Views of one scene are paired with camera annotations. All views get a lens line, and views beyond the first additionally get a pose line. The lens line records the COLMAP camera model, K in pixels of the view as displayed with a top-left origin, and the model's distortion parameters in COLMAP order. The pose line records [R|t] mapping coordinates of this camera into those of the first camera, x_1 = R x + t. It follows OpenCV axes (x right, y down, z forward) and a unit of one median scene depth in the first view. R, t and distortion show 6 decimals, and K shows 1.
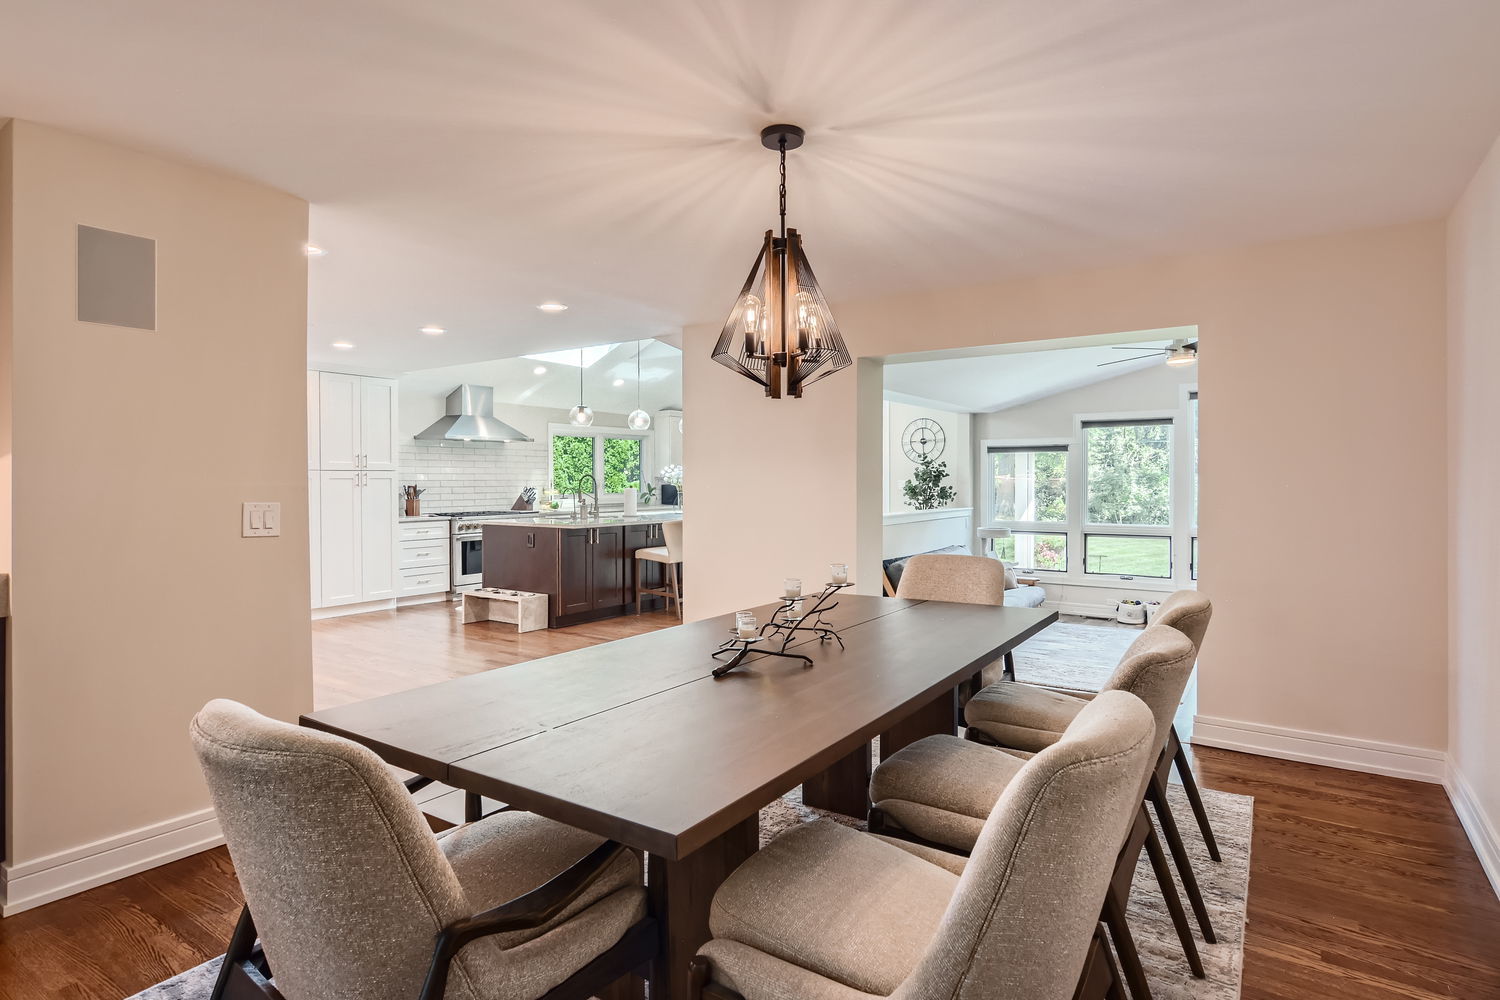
lens RADIAL K [[806.2, 0, 748.2], [0, 806.2, 471.1], [0, 0, 1]] dist [-0.005896, 0.001513]
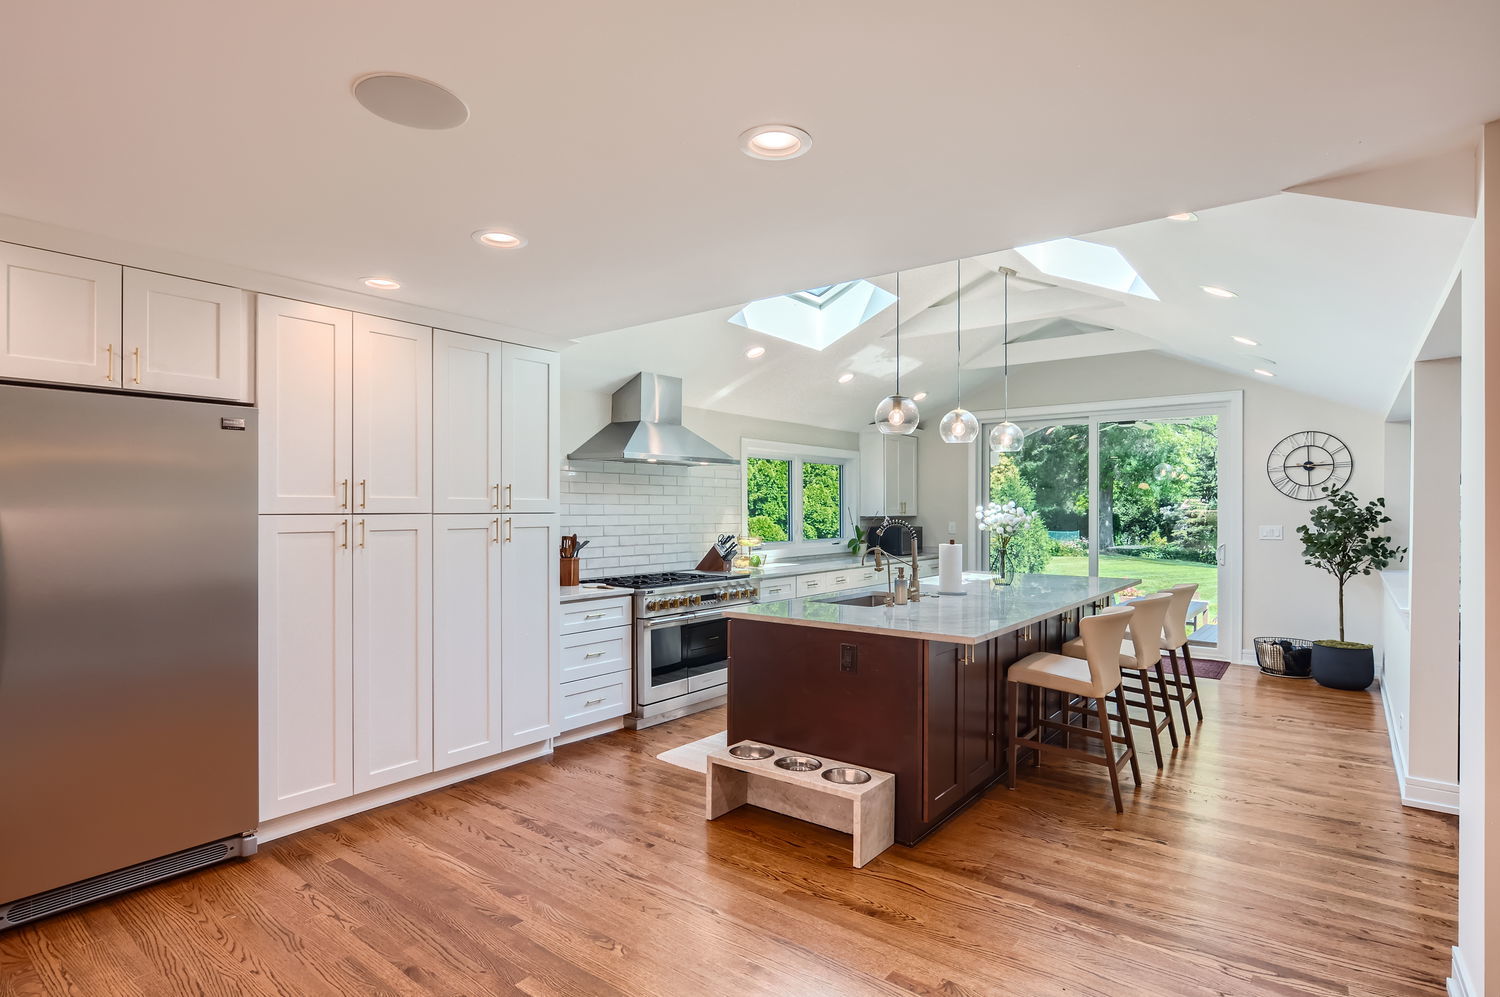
lens RADIAL K [[806.2, 0, 748.2], [0, 806.2, 469.6], [0, 0, 1]] dist [-0.005896, 0.001513]
pose [[0.997865, 0.001410, -0.065292, -0.232907], [-0.003939, 0.999246, -0.038627, -0.008383], [0.065189, 0.038801, 0.997118, 0.384148]]
